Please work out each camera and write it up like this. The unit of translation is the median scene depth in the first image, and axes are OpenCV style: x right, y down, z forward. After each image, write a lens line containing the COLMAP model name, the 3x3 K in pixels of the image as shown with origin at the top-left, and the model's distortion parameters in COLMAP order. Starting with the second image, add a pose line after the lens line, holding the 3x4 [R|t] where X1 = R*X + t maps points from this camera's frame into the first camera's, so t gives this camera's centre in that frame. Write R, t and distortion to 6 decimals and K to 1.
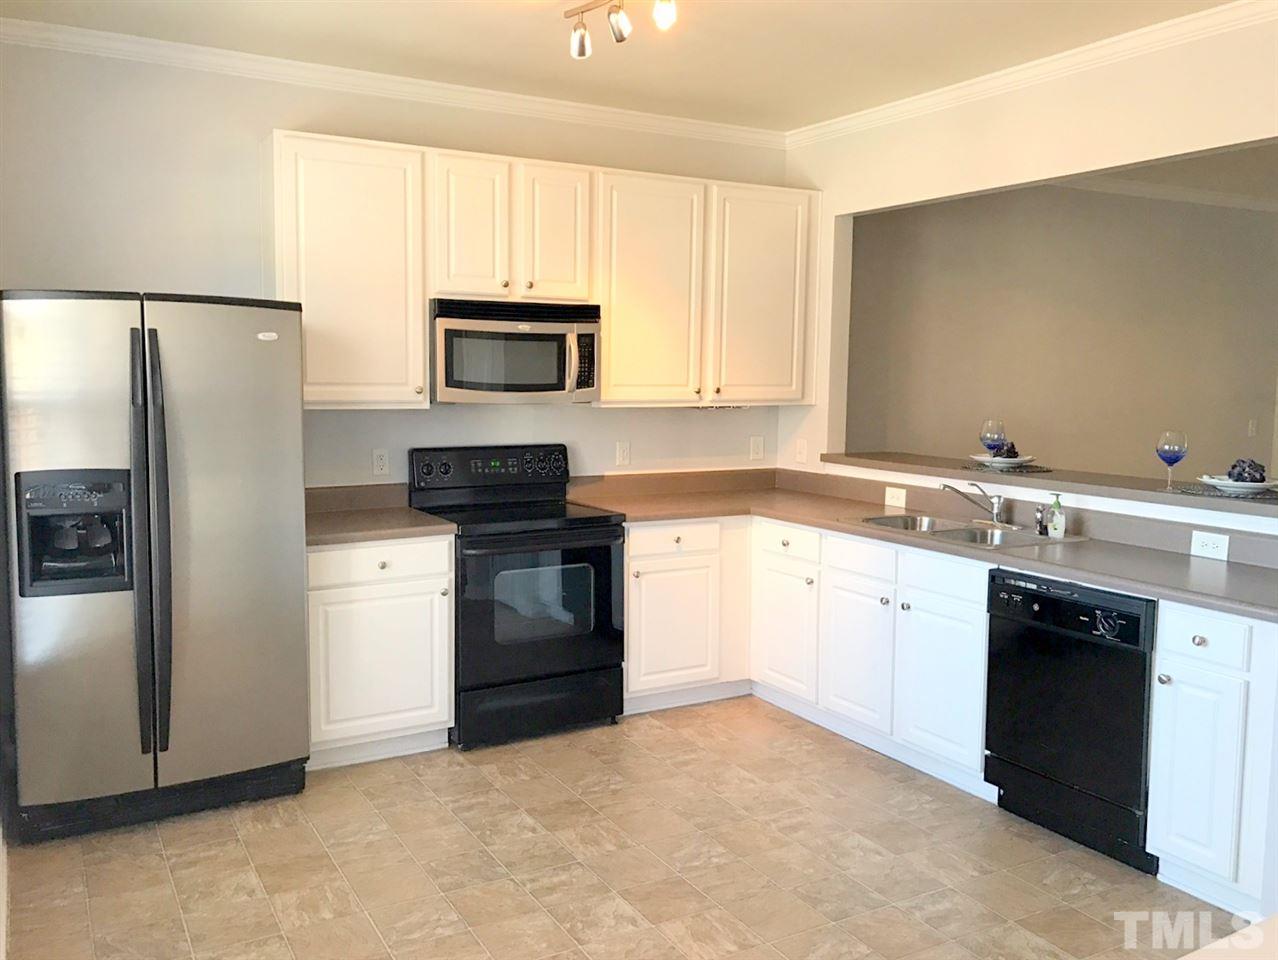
lens RADIAL K [[1079.4, 0, 607.0], [0, 1079.4, 472.1], [0, 0, 1]] dist [0.046809, -0.057917]
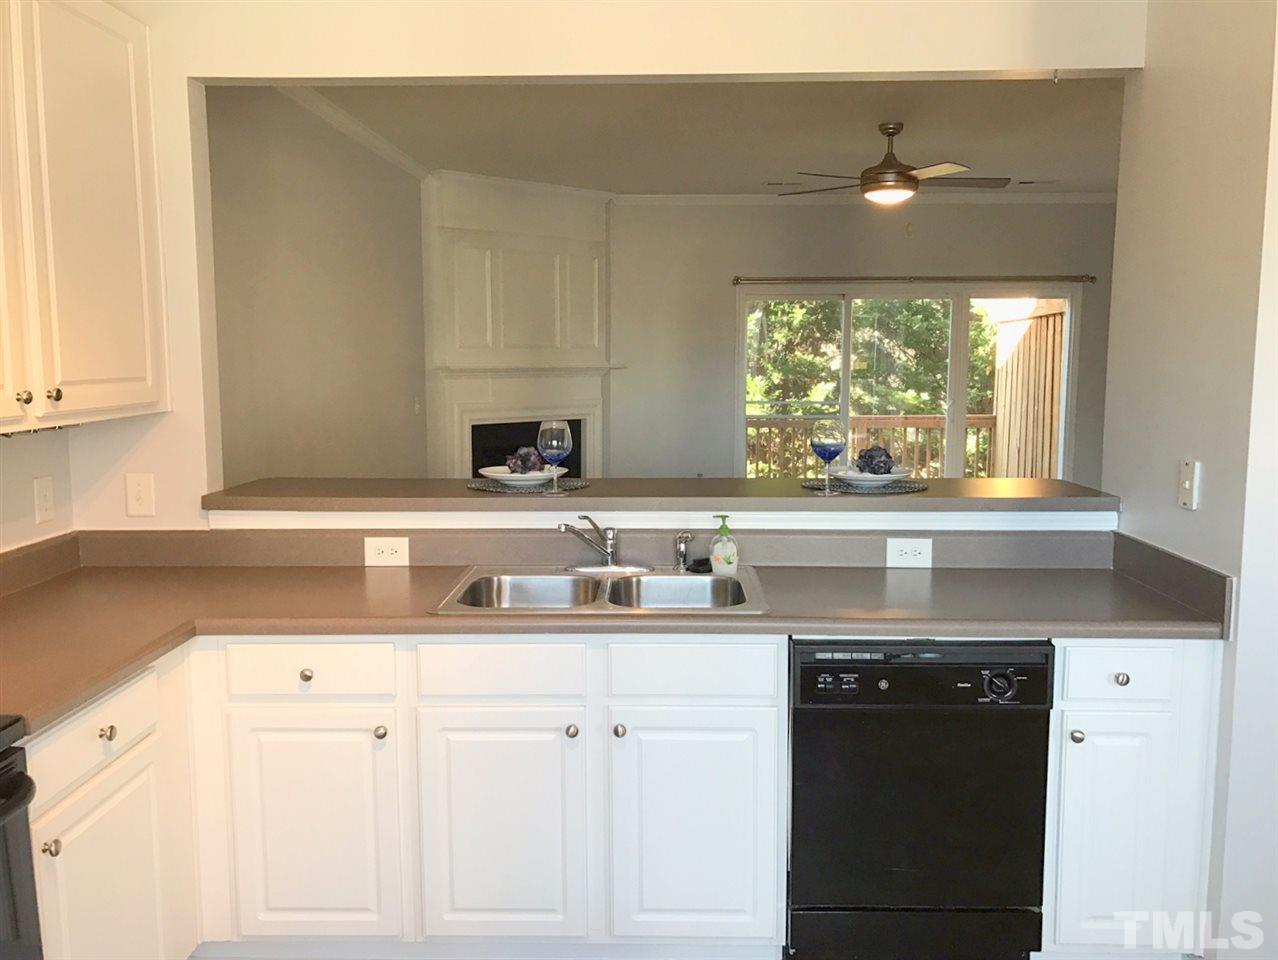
lens RADIAL K [[1159.3, 0, 635.8], [0, 1159.3, 474.9], [0, 0, 1]] dist [0.035635, 0.000000]
pose [[0.533688, -0.105325, 0.839097, -0.255328], [0.096663, 0.993309, 0.063202, -0.059871], [-0.840139, 0.047379, 0.540297, 0.632888]]
